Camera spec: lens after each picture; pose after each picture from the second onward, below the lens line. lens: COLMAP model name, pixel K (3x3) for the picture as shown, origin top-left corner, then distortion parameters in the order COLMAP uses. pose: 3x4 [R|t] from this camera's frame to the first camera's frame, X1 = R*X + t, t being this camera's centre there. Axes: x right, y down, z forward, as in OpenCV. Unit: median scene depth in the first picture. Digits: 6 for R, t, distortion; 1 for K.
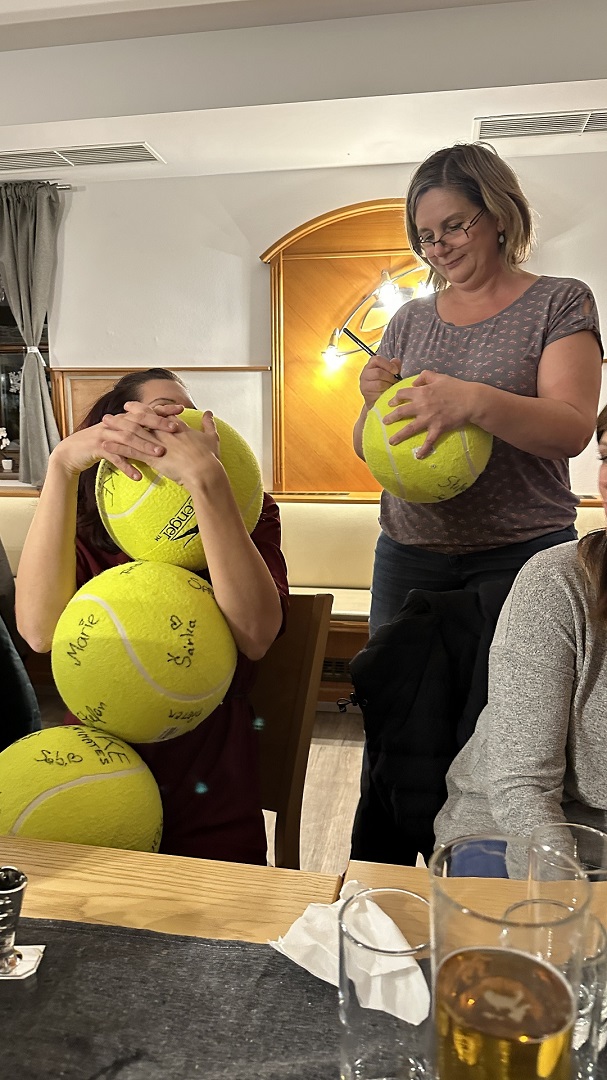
lens RADIAL K [[825.5, 0, 298.4], [0, 825.5, 552.2], [0, 0, 1]] dist [-0.000524, 0.004328]
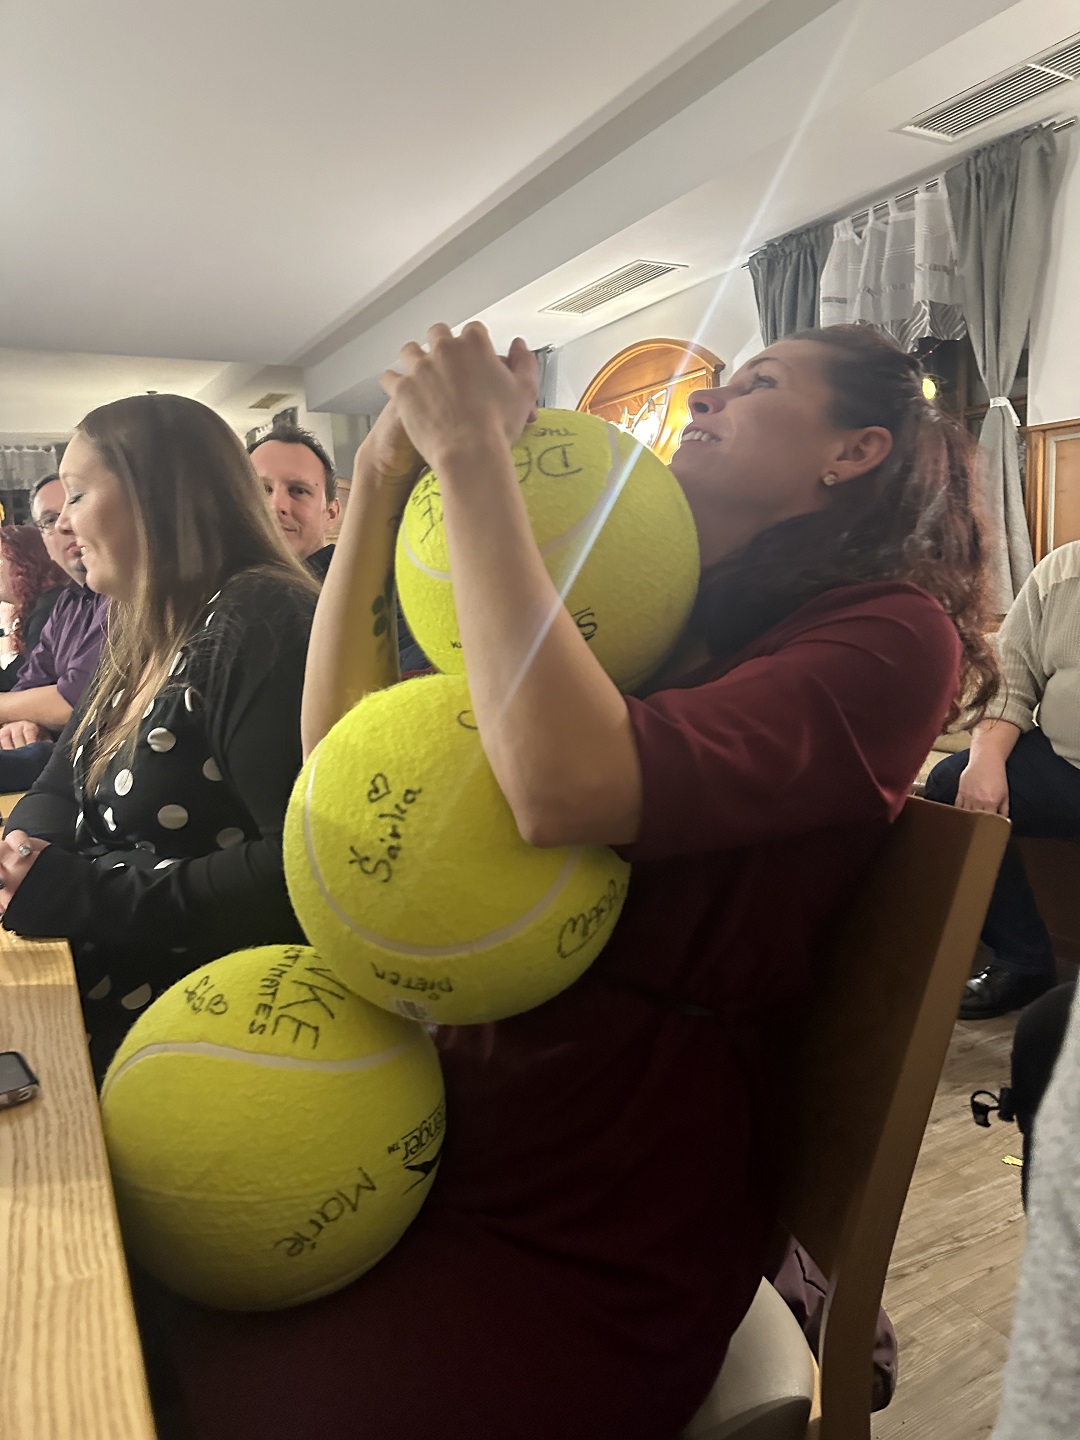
lens RADIAL K [[1096.2, 0, 547.9], [0, 1096.2, 723.9], [0, 0, 1]] dist [0.030447, -0.008876]
pose [[0.653610, 0.064337, -0.754092, 0.175177], [-0.068383, 0.997325, 0.025817, 0.010147], [0.753736, 0.034693, 0.656261, 0.279569]]
